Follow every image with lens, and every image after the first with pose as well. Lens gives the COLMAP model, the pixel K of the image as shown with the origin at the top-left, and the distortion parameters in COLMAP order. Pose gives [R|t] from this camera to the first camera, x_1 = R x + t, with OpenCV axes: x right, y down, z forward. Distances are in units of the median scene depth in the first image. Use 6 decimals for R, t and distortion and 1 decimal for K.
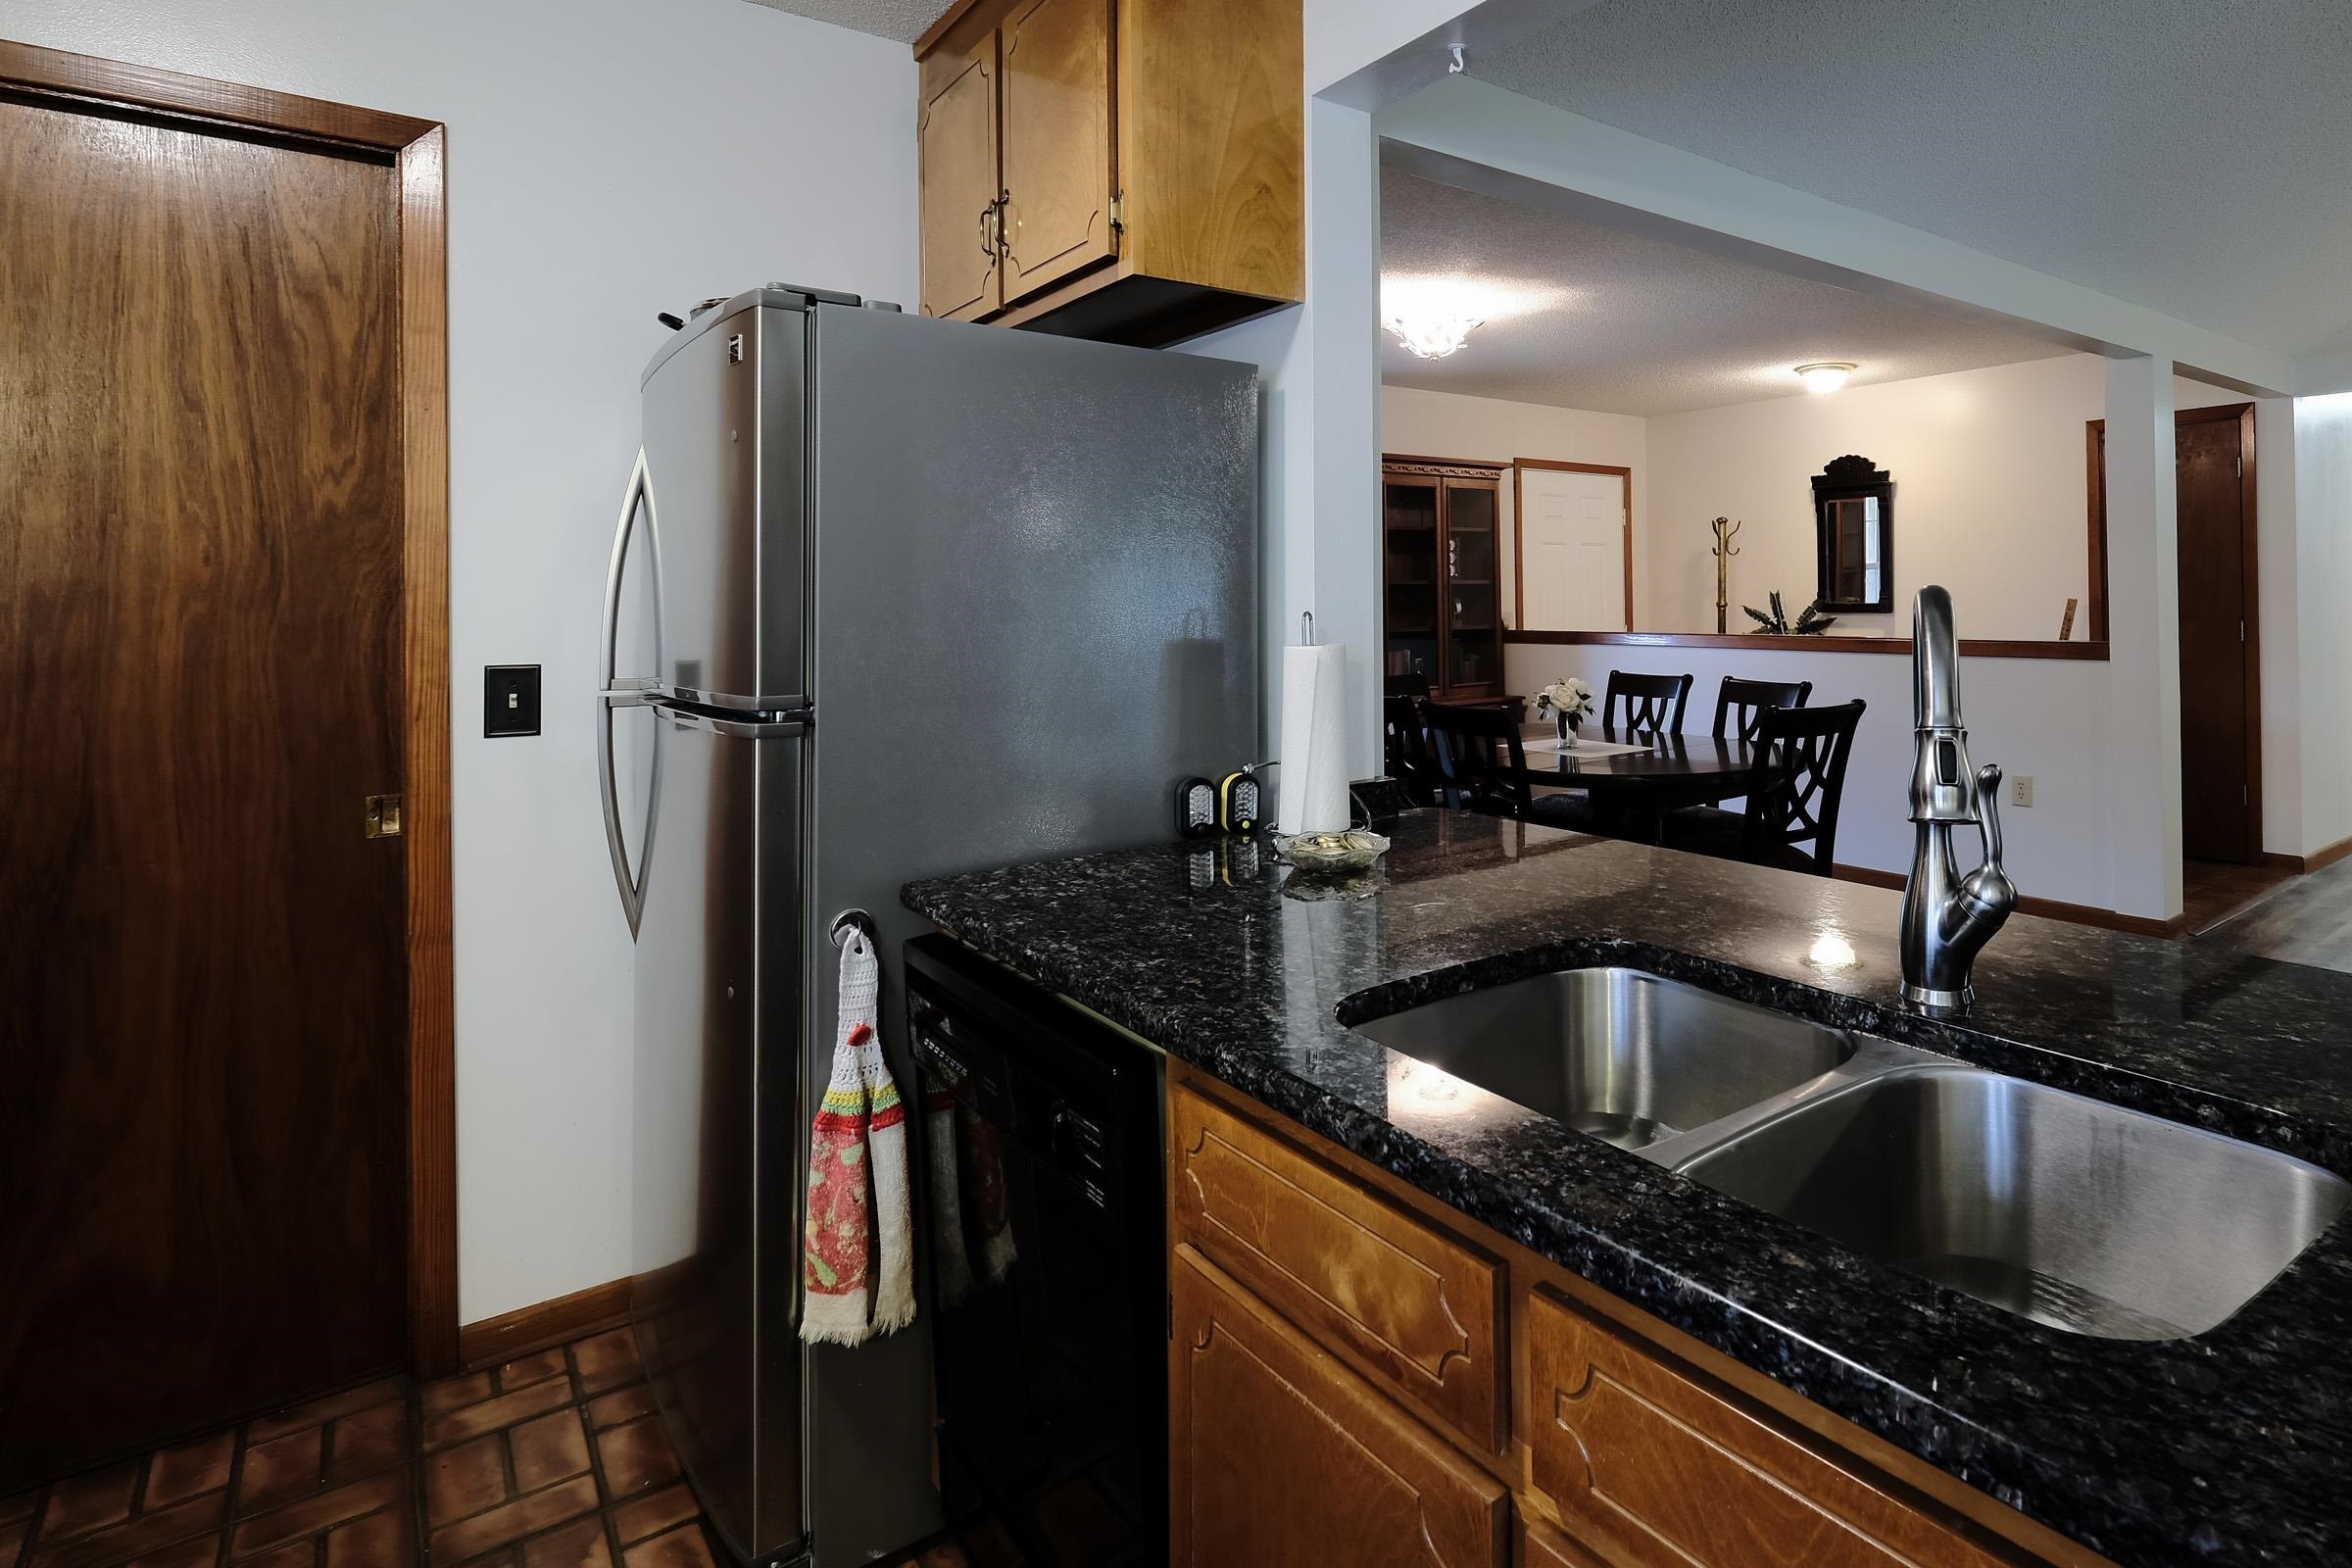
lens RADIAL K [[1099.6, 0, 1416.1], [0, 1099.6, 594.0], [0, 0, 1]] dist [0.006179, -0.000953]
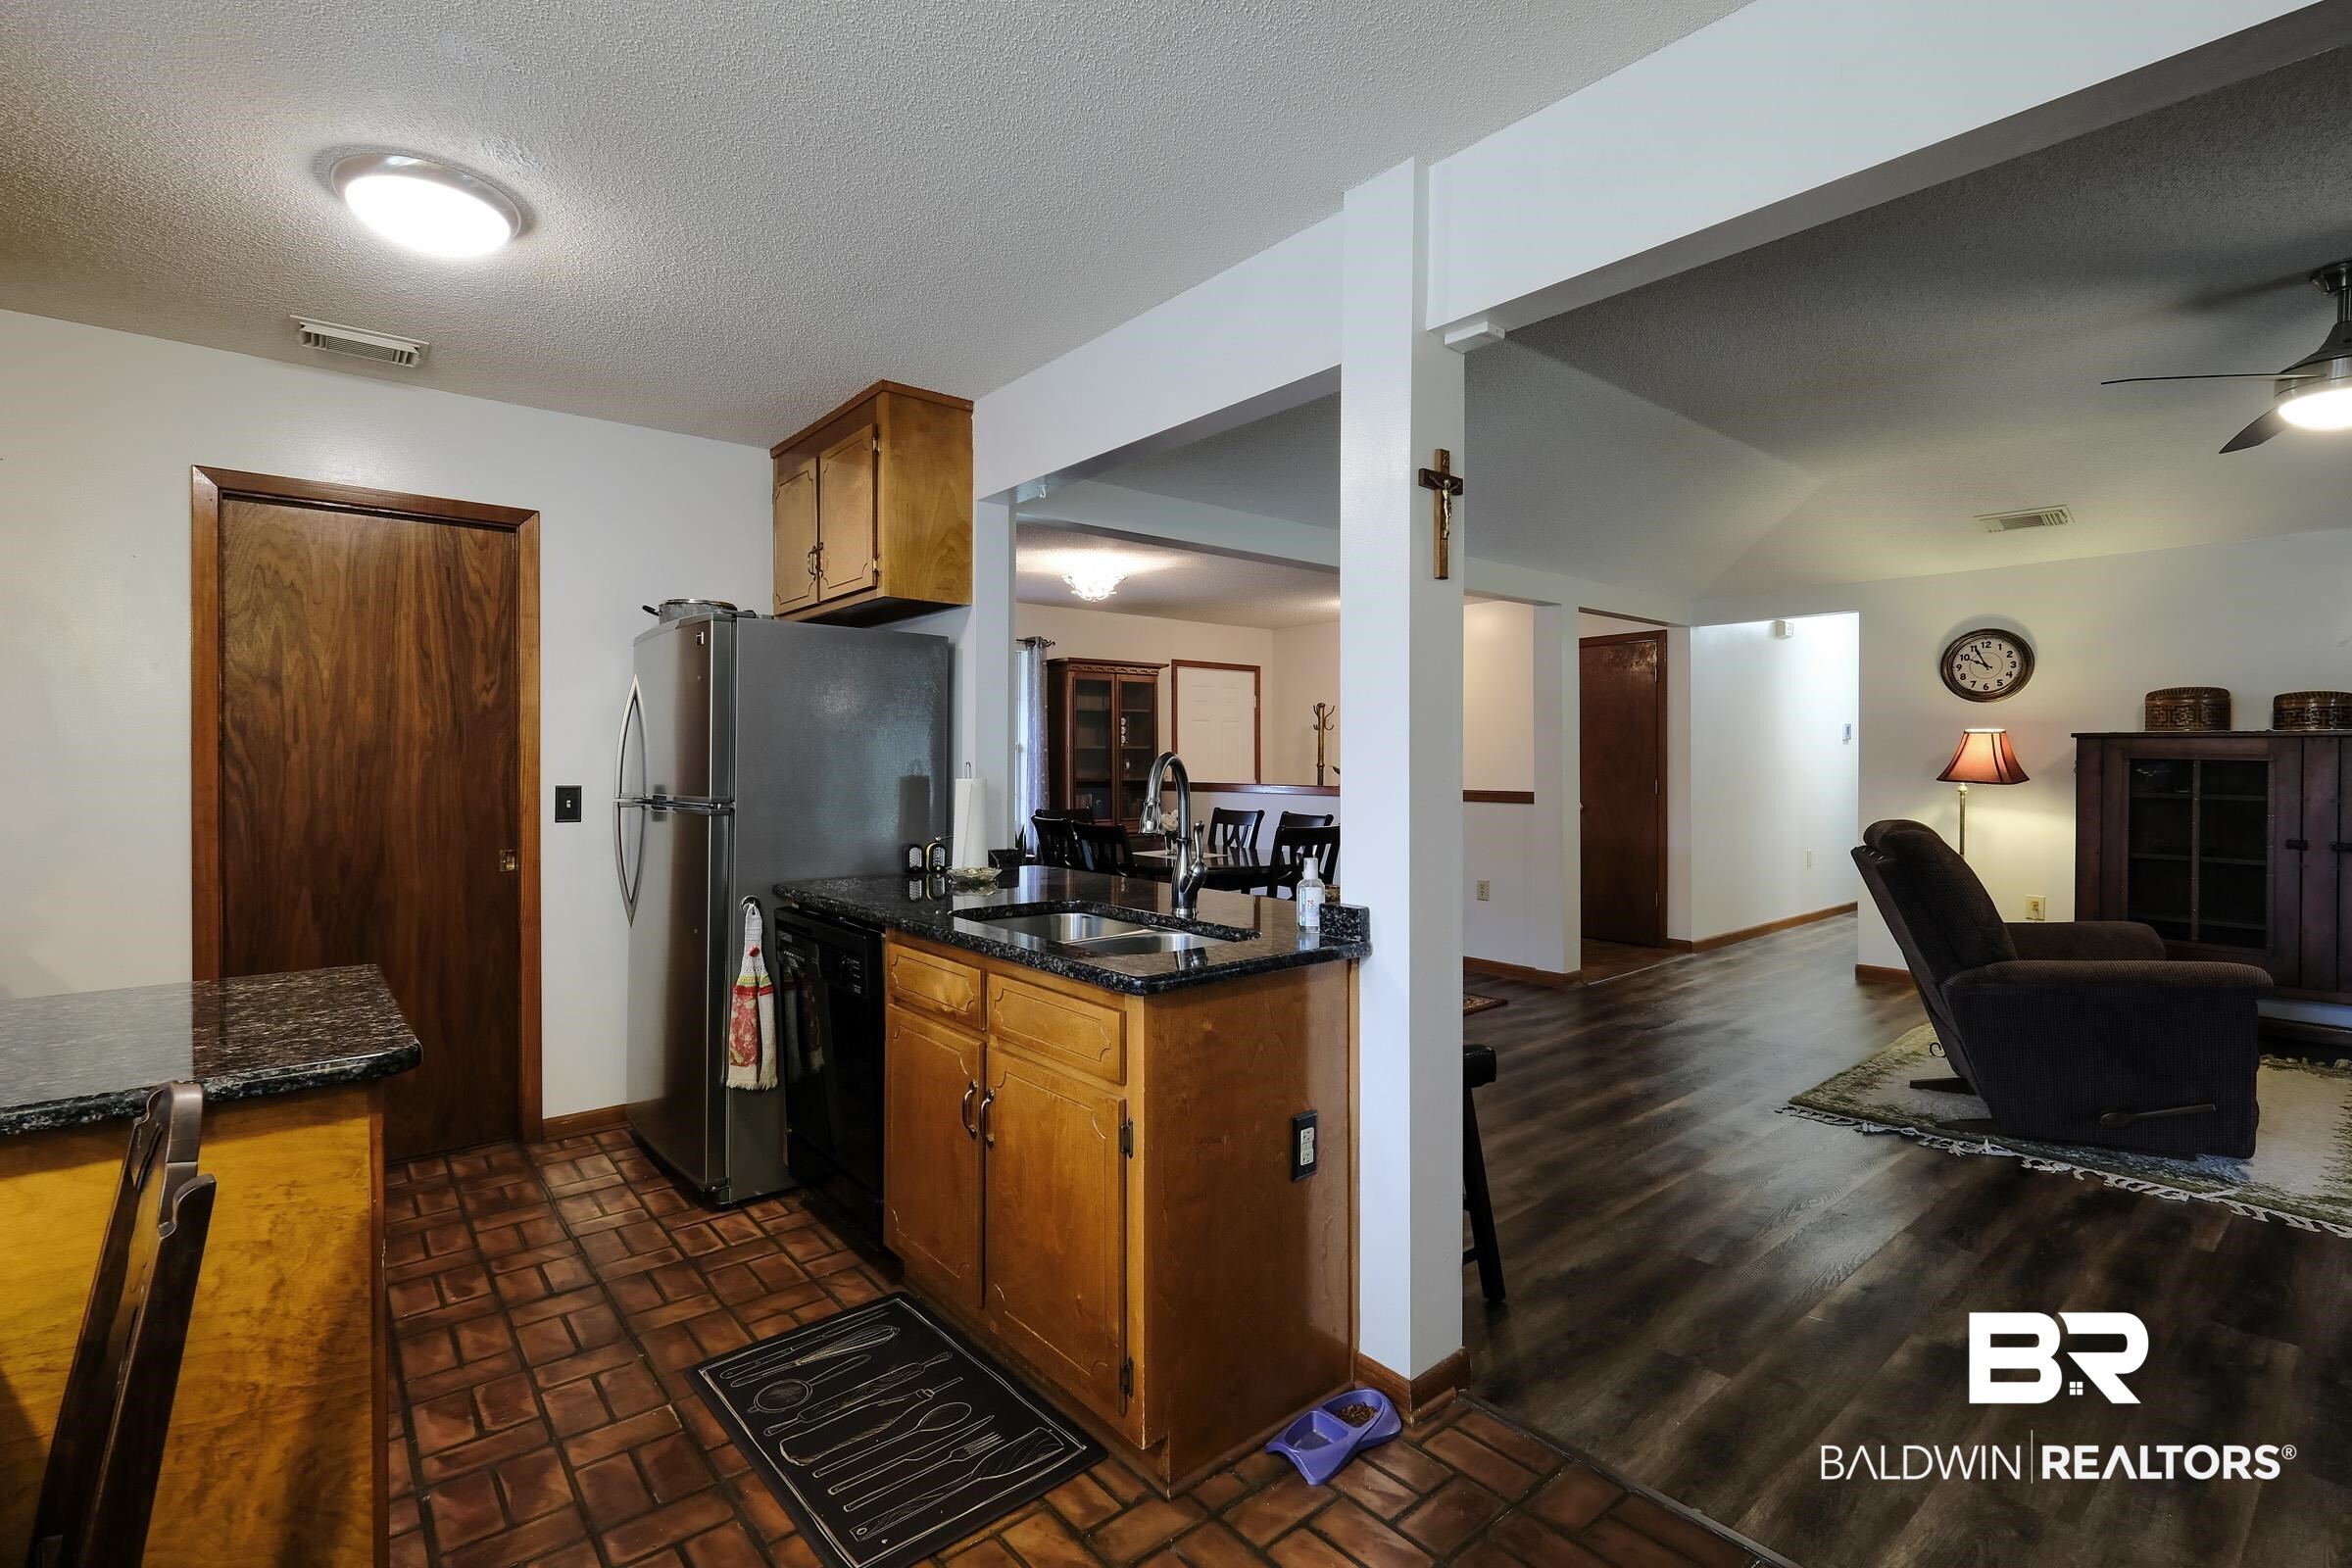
lens RADIAL K [[1099.6, 0, 1189.8], [0, 1099.6, 756.5], [0, 0, 1]] dist [0.006179, -0.000953]
pose [[0.999799, 0.009898, -0.017445, 0.332176], [-0.009913, 0.999951, -0.000762, 0.003074], [0.017436, 0.000934, 0.999848, -0.982841]]
